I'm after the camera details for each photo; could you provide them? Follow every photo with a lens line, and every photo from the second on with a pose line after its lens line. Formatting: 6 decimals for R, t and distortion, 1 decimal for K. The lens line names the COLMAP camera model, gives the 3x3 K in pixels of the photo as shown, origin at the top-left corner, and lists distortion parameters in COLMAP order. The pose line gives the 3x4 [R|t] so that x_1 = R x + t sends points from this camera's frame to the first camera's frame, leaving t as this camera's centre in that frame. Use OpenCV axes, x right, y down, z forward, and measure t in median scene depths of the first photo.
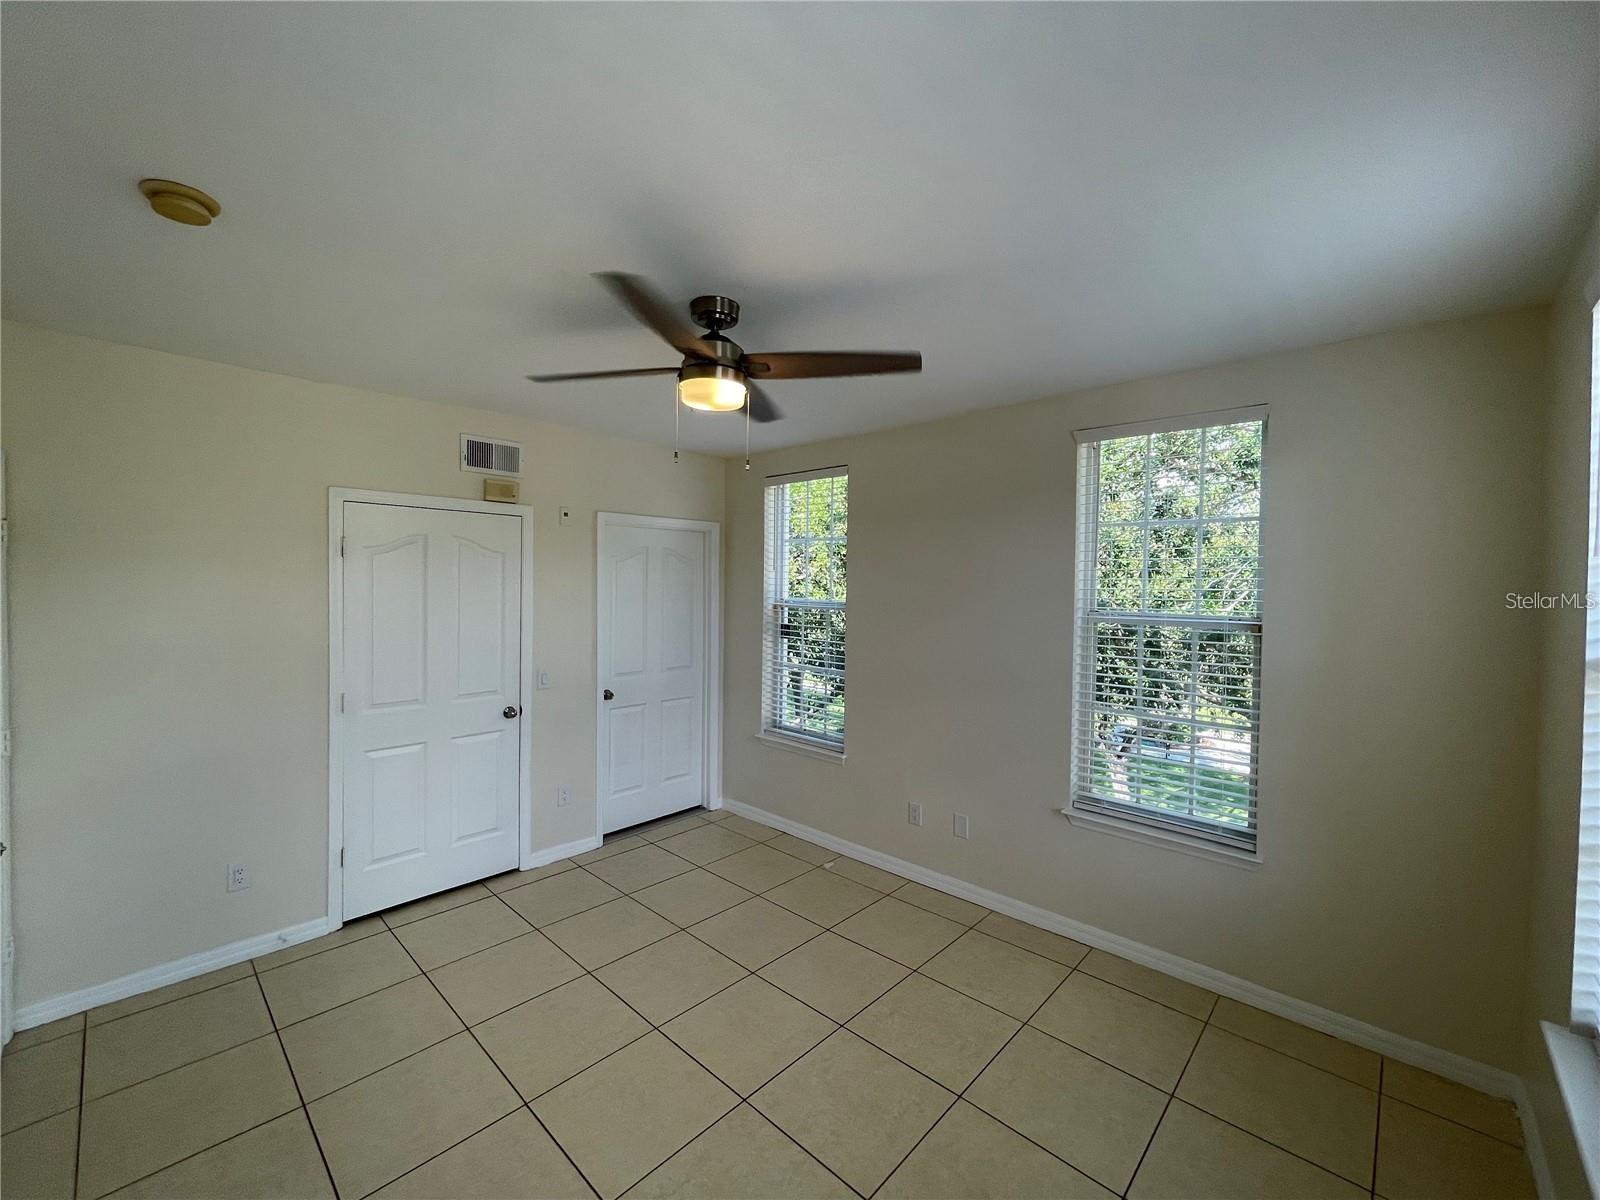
lens RADIAL K [[661.6, 0, 800.0], [0, 661.6, 600.0], [0, 0, 1]] dist [-0.001461, -0.000055]
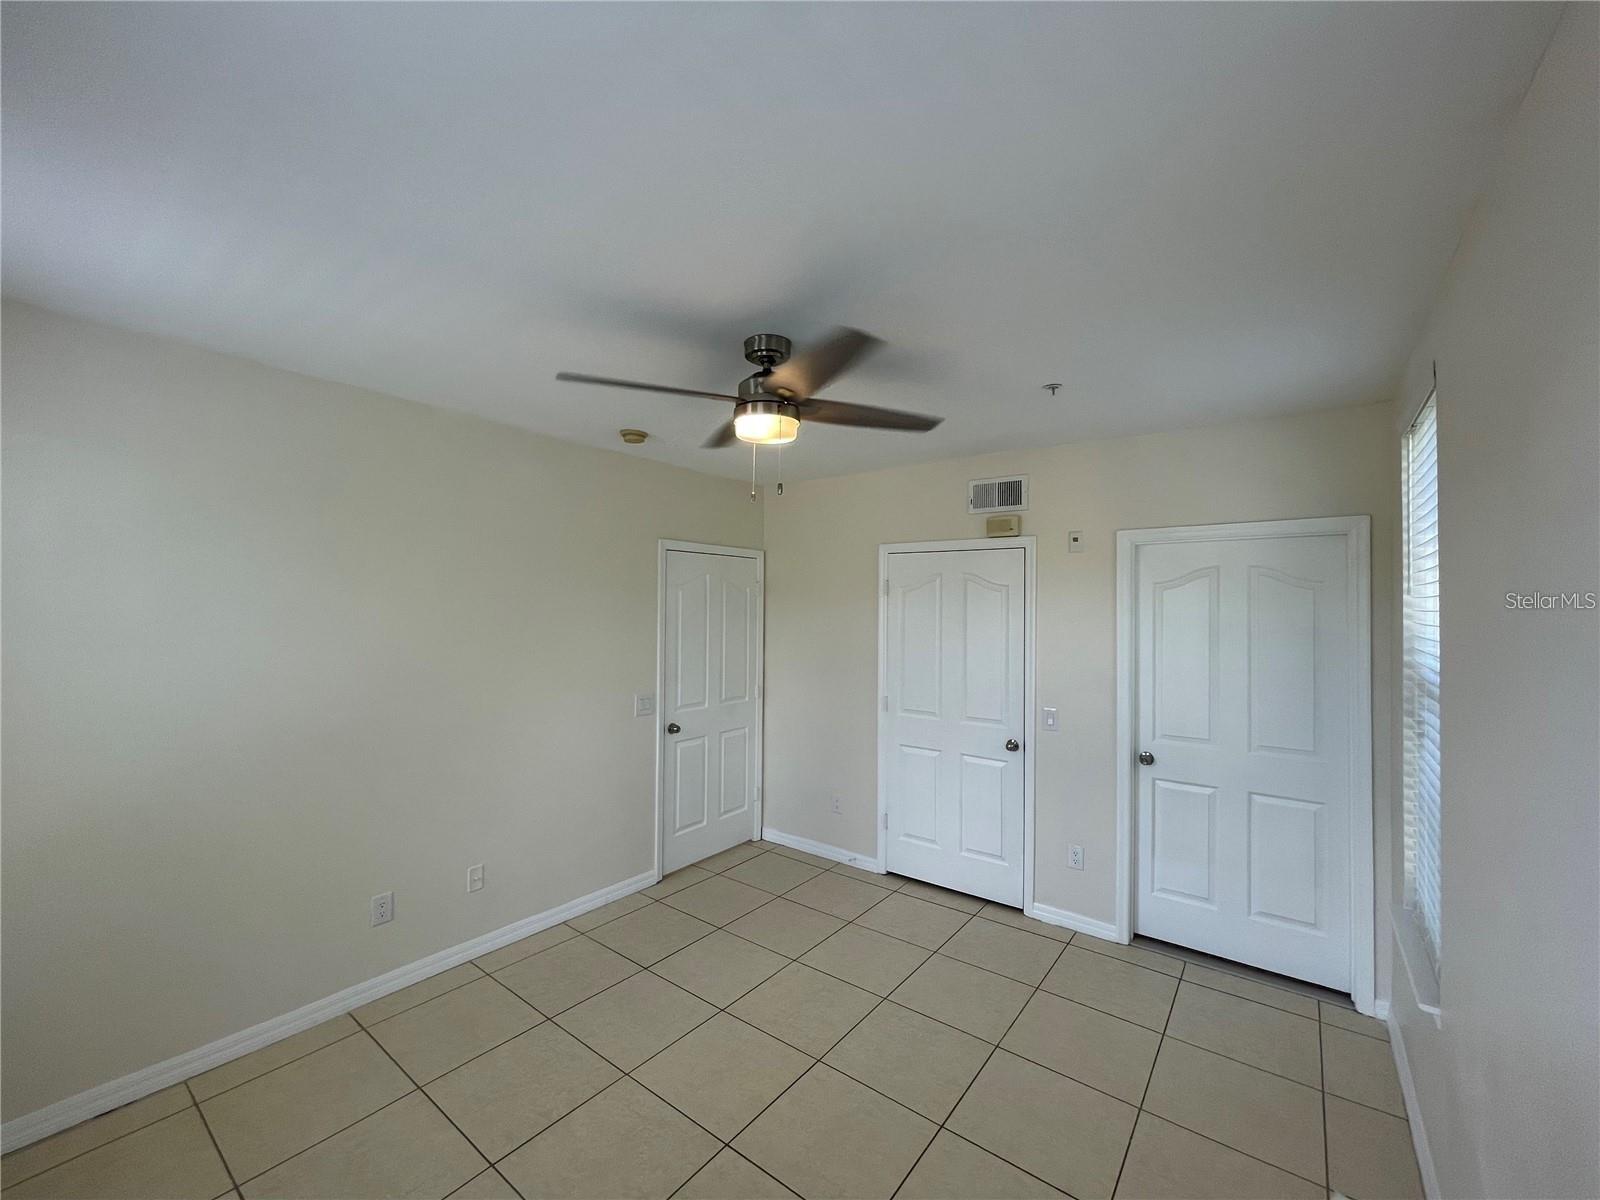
lens RADIAL K [[649.8, 0, 792.5], [0, 649.8, 593.8], [0, 0, 1]] dist [-0.003418, 0.000590]
pose [[0.098840, -0.024343, -0.994806, 0.525553], [-0.032575, 0.999086, -0.027684, -0.020947], [0.994570, 0.035142, 0.097956, 0.585302]]
